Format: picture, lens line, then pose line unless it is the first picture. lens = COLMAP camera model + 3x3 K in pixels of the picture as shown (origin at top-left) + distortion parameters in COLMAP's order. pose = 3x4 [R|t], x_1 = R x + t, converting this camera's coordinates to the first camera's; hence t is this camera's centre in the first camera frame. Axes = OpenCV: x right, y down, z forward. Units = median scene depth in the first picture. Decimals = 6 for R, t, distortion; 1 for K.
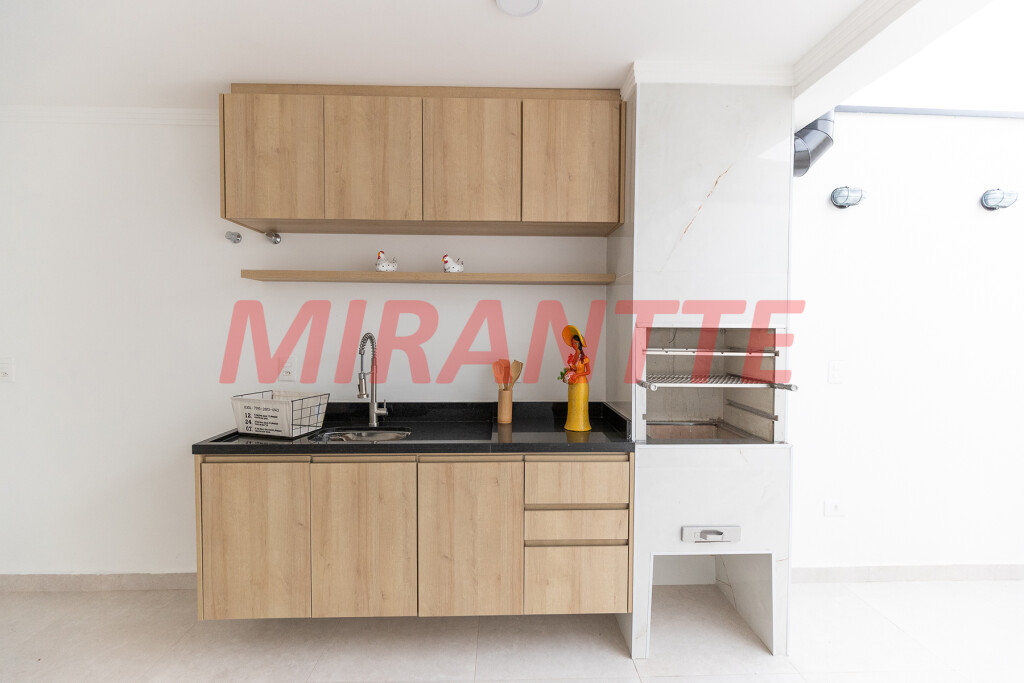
lens RADIAL K [[459.4, 0, 517.1], [0, 459.4, 333.8], [0, 0, 1]] dist [-0.002678, 0.000020]
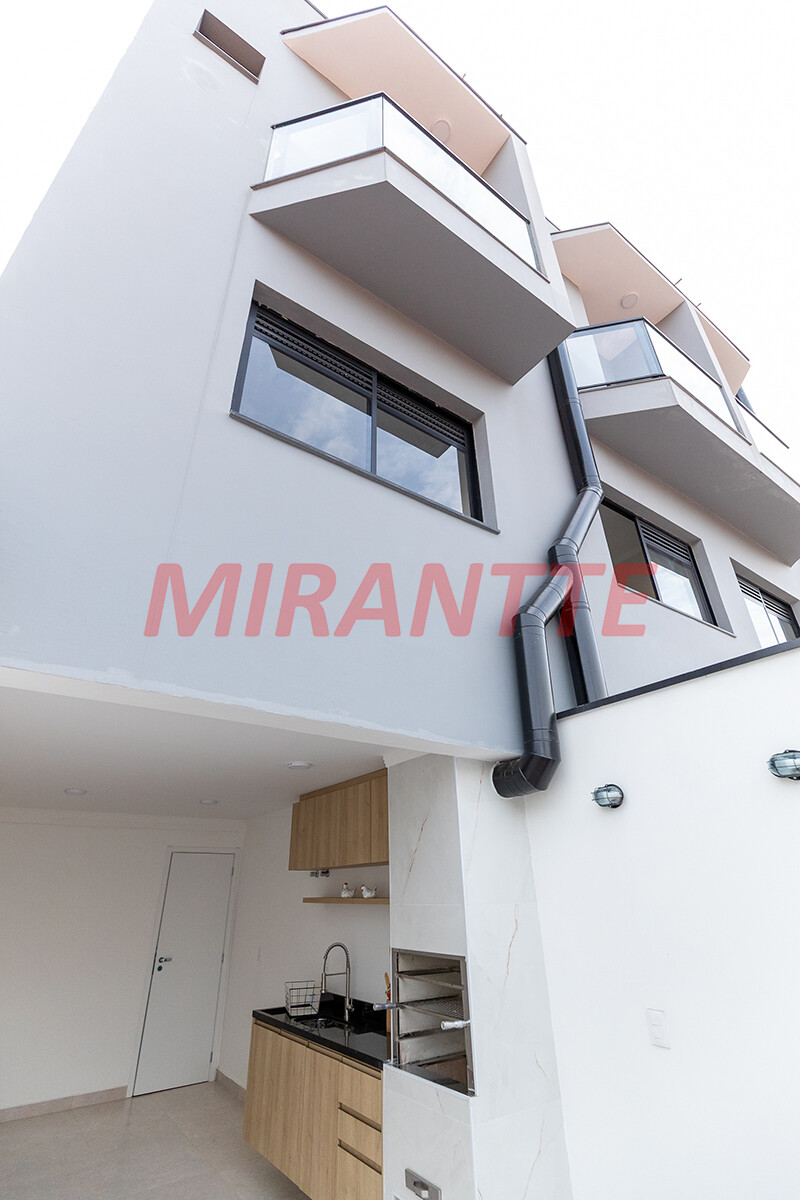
lens RADIAL K [[538.3, 0, 400.0], [0, 538.3, 600.0], [0, 0, 1]] dist [-0.002678, 0.000020]
pose [[0.539120, -0.411432, -0.734896, 1.797756], [0.005109, 0.874143, -0.485642, -0.146976], [0.842213, 0.258065, 0.473370, 0.017314]]
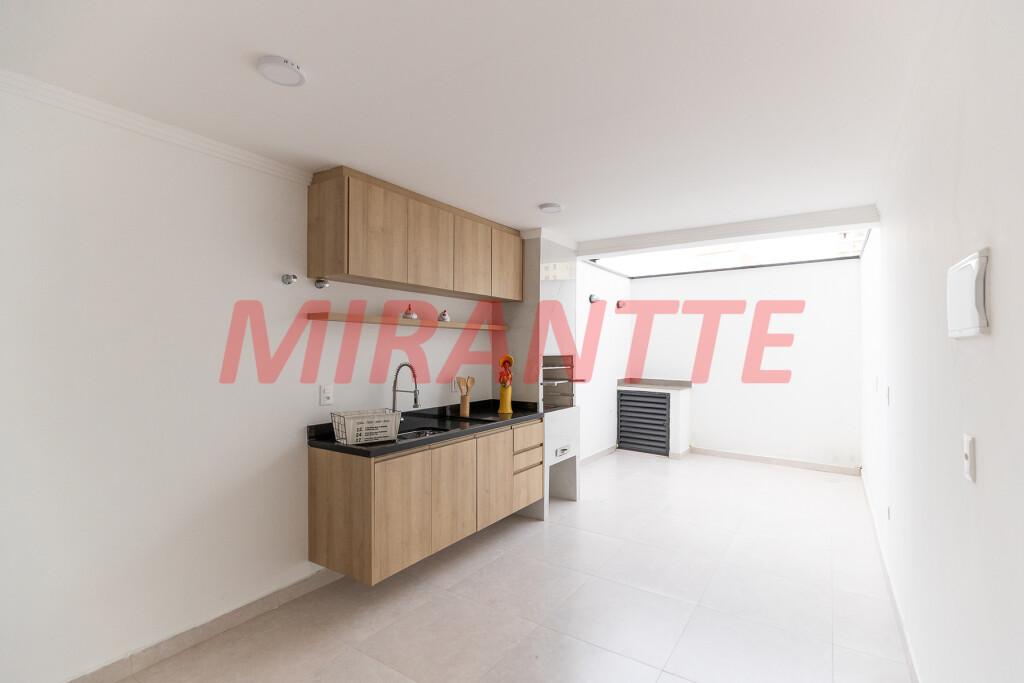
lens RADIAL K [[455.0, 0, 512.0], [0, 455.0, 341.5], [0, 0, 1]] dist [-0.002035, -0.000307]
pose [[0.600142, 0.009919, 0.799832, -1.387957], [0.017043, 0.999538, -0.025184, -0.027975], [-0.799712, 0.028746, 0.599696, -0.104025]]
